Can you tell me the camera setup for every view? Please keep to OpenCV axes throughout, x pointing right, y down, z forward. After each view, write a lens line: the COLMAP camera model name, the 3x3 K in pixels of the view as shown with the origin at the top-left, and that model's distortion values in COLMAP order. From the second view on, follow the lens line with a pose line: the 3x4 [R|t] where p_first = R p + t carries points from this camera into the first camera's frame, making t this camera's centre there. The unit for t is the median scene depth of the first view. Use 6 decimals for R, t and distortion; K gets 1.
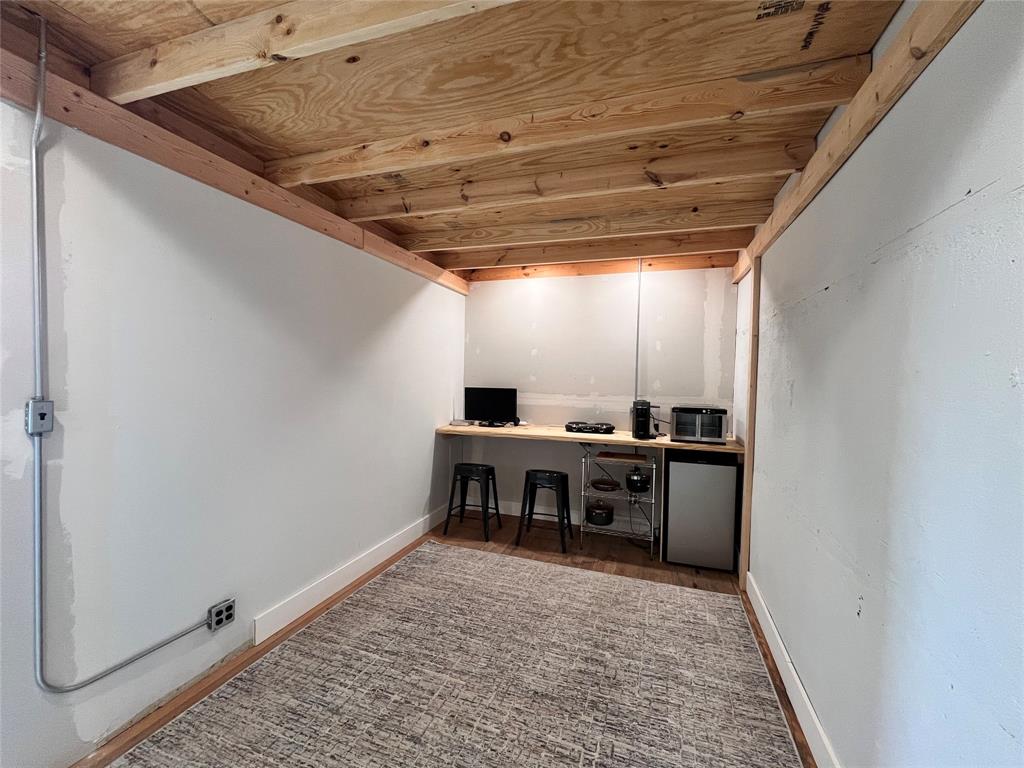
lens RADIAL K [[418.1, 0, 517.9], [0, 418.1, 384.8], [0, 0, 1]] dist [-0.002253, 0.000148]
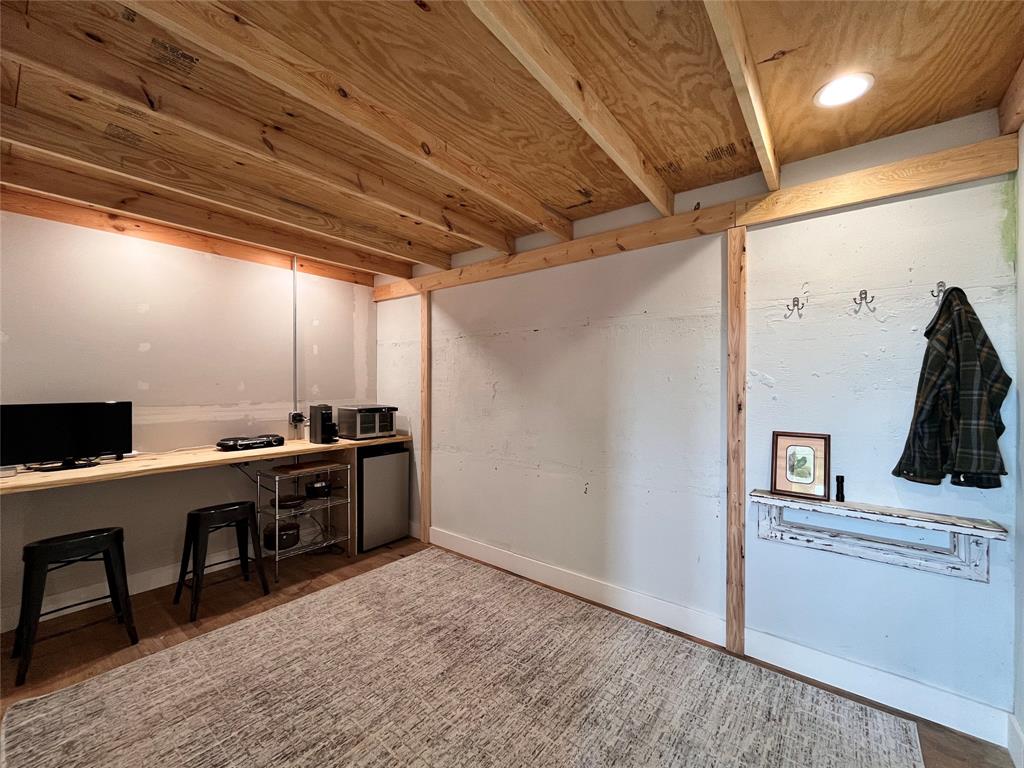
lens RADIAL K [[418.1, 0, 516.9], [0, 418.1, 384.6], [0, 0, 1]] dist [-0.002253, 0.000148]
pose [[0.327204, -0.020919, 0.944722, -0.537498], [0.027276, 0.999547, 0.012687, -0.012063], [-0.944560, 0.021617, 0.327626, 0.266189]]
